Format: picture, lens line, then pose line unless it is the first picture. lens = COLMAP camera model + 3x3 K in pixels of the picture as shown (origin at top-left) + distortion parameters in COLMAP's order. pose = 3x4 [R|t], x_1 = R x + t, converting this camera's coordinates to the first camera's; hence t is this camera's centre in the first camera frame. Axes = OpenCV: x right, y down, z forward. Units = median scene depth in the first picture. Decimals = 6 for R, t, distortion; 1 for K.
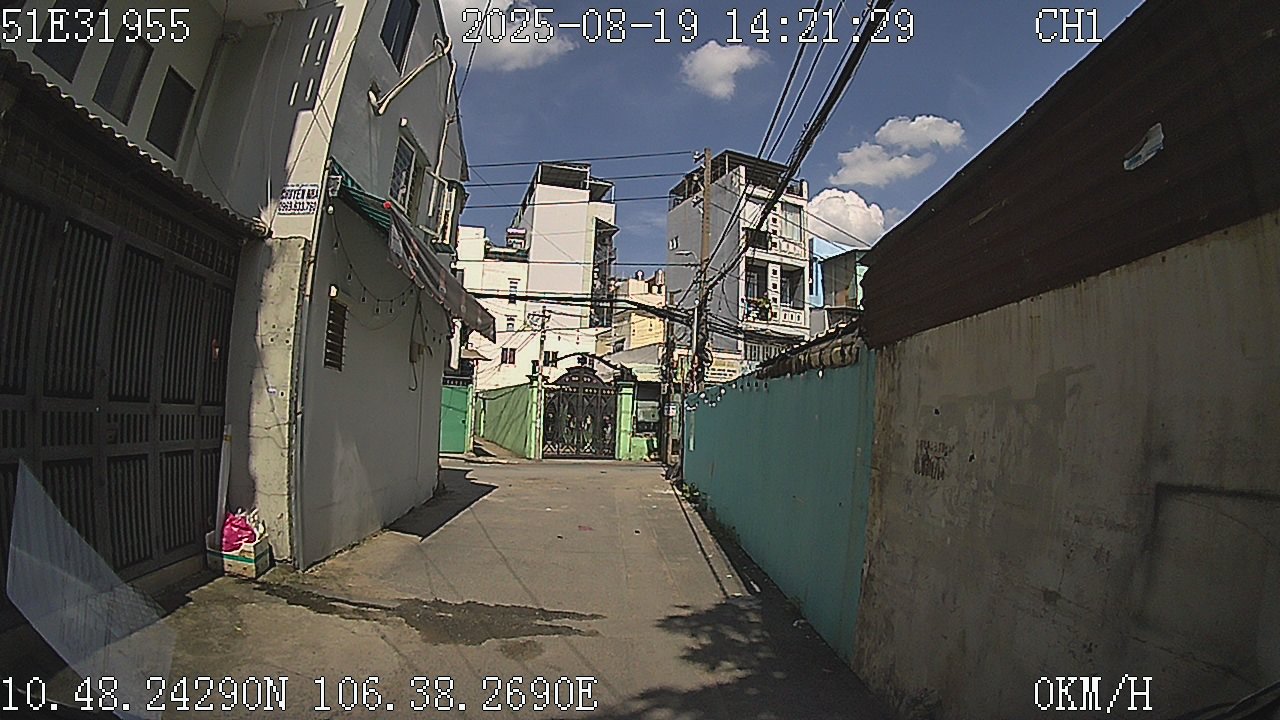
lens RADIAL K [[652.0, 0, 640.0], [0, 652.0, 360.0], [0, 0, 1]] dist [-0.156114, 0.000351]
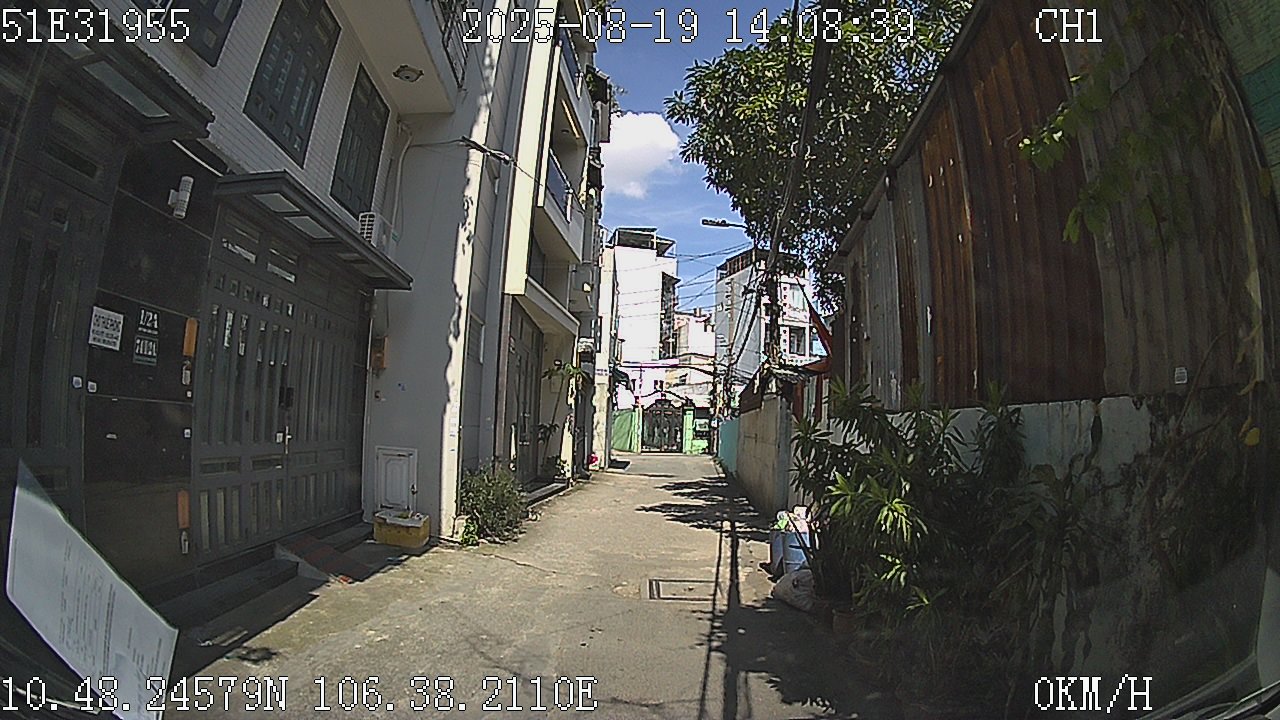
lens RADIAL K [[652.0, 0, 640.0], [0, 652.0, 360.0], [0, 0, 1]] dist [-0.156114, 0.000351]
pose [[0.995537, -0.018171, -0.092603, 0.008553], [0.016613, 0.999708, -0.017564, -0.048301], [0.092895, 0.015948, 0.995548, -0.546666]]
